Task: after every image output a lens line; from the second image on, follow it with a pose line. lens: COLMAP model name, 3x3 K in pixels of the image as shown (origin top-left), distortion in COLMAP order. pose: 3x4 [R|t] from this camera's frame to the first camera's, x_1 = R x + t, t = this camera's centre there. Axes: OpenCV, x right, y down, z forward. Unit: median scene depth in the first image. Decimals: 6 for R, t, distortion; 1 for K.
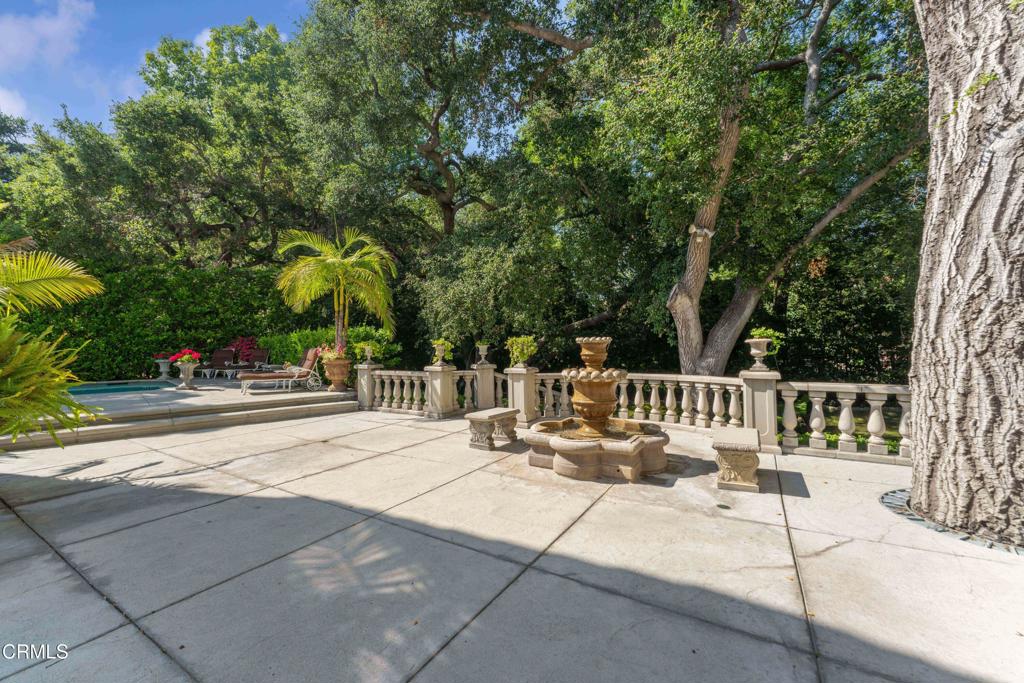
lens RADIAL K [[404.0, 0, 512.9], [0, 404.0, 342.5], [0, 0, 1]] dist [-0.002252, 0.000777]
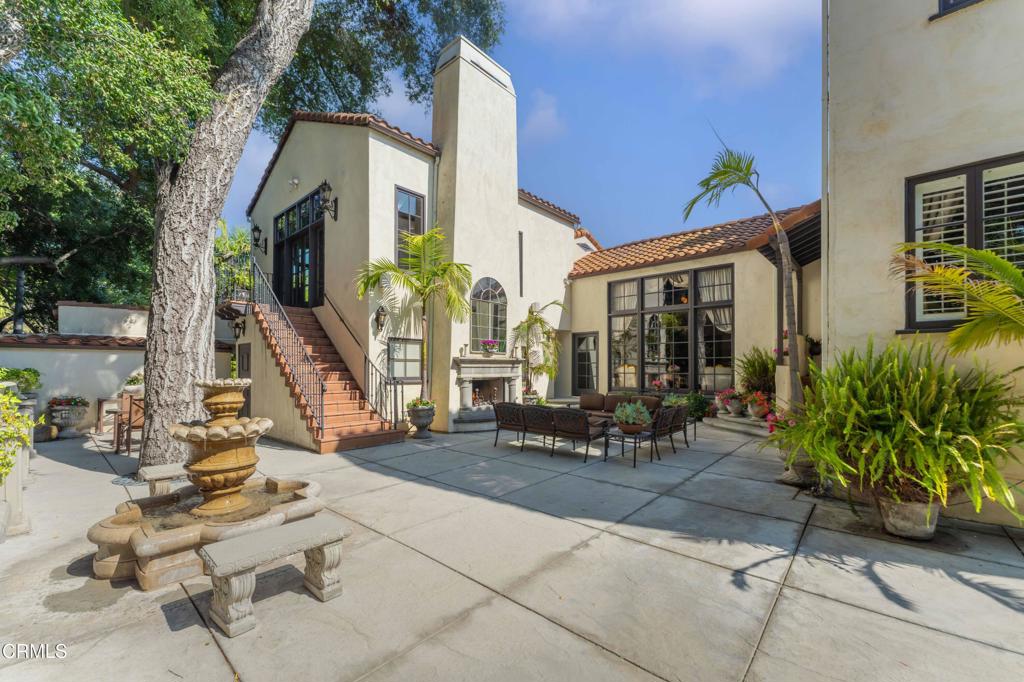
lens RADIAL K [[404.0, 0, 514.9], [0, 404.0, 365.7], [0, 0, 1]] dist [-0.002252, 0.000777]
pose [[-0.982690, 0.010541, 0.184957, -0.784626], [0.008375, 0.999887, -0.012489, -0.041415], [-0.185068, -0.010724, -0.982667, 2.734963]]
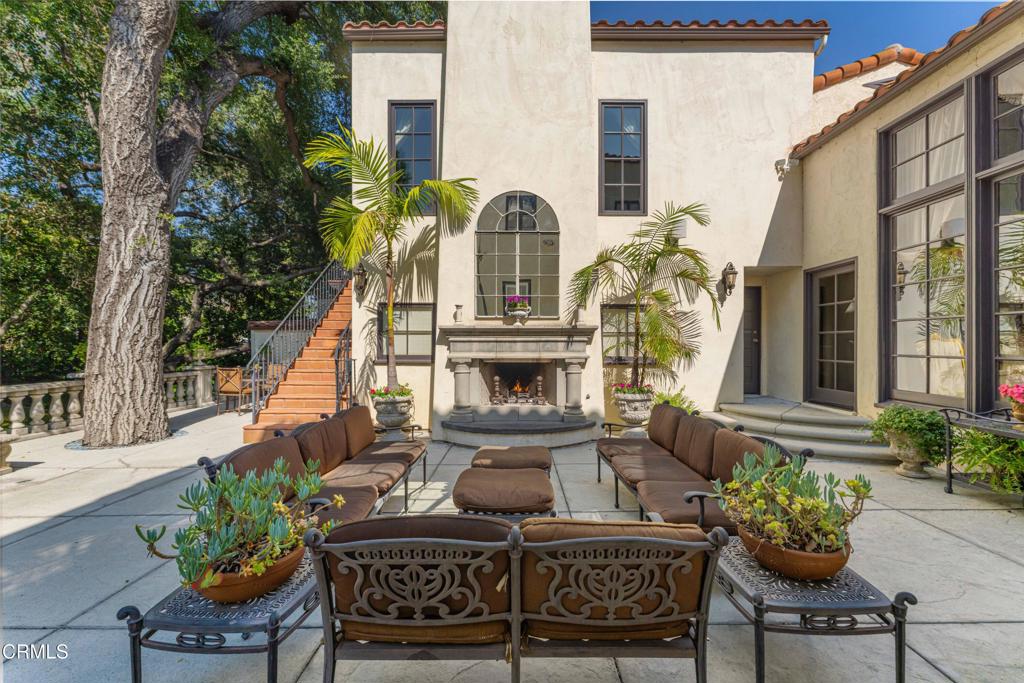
lens RADIAL K [[404.0, 0, 515.4], [0, 404.0, 344.2], [0, 0, 1]] dist [-0.002252, 0.000777]
pose [[-0.516898, 0.012460, 0.855956, -1.719069], [-0.000948, 0.999885, -0.015128, -0.028297], [-0.856046, -0.008631, -0.516827, 0.369841]]
